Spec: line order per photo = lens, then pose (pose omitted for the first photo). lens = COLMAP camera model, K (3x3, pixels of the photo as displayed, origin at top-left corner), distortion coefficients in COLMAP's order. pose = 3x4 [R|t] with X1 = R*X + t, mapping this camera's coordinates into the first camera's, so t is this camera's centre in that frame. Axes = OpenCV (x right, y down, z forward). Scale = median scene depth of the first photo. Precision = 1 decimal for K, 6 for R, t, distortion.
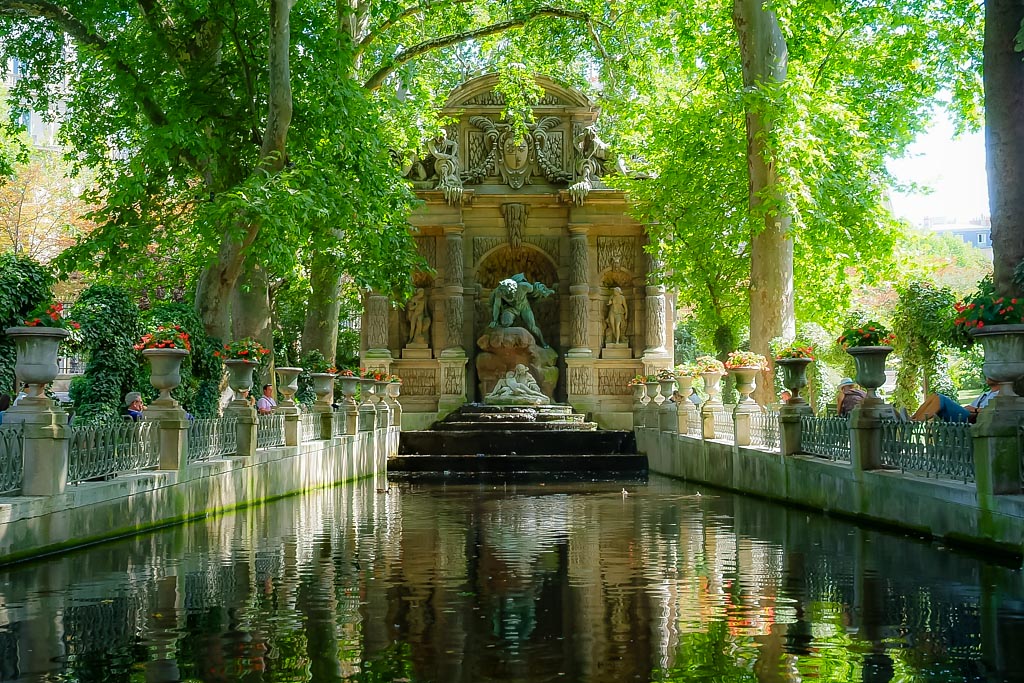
lens RADIAL K [[999.9, 0, 511.4], [0, 999.9, 339.0], [0, 0, 1]] dist [-0.033572, 0.000000]
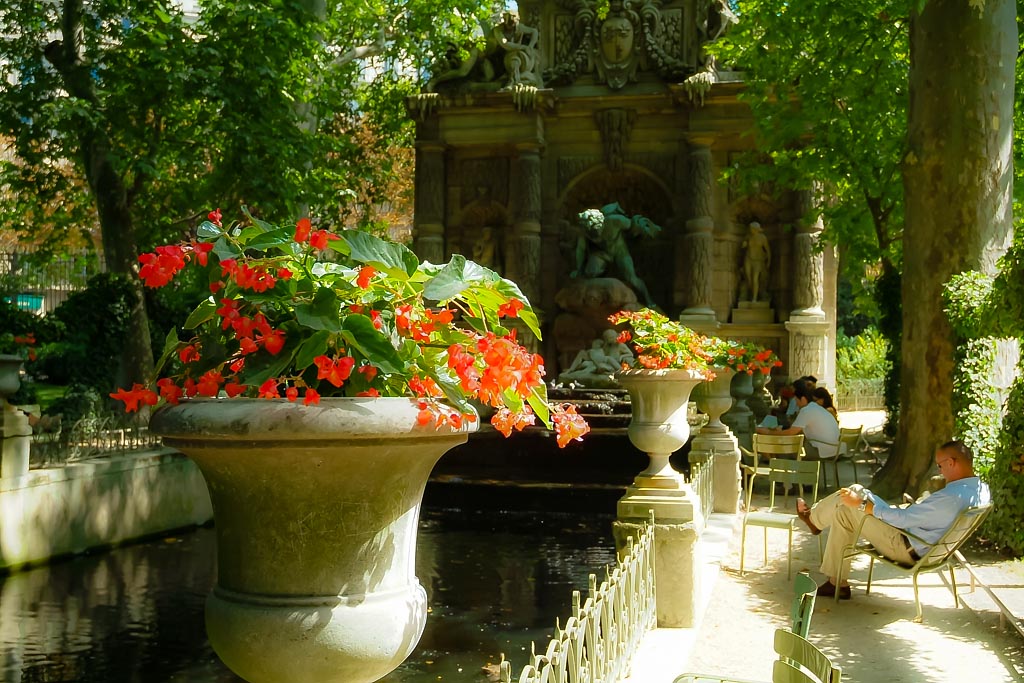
lens RADIAL K [[999.9, 0, 512.4], [0, 999.9, 344.3], [0, 0, 1]] dist [-0.033572, 0.000000]
pose [[0.979897, 0.012774, -0.199094, 0.079500], [-0.004437, 0.999096, 0.042268, 0.005370], [0.199454, -0.040535, 0.979068, 0.270417]]
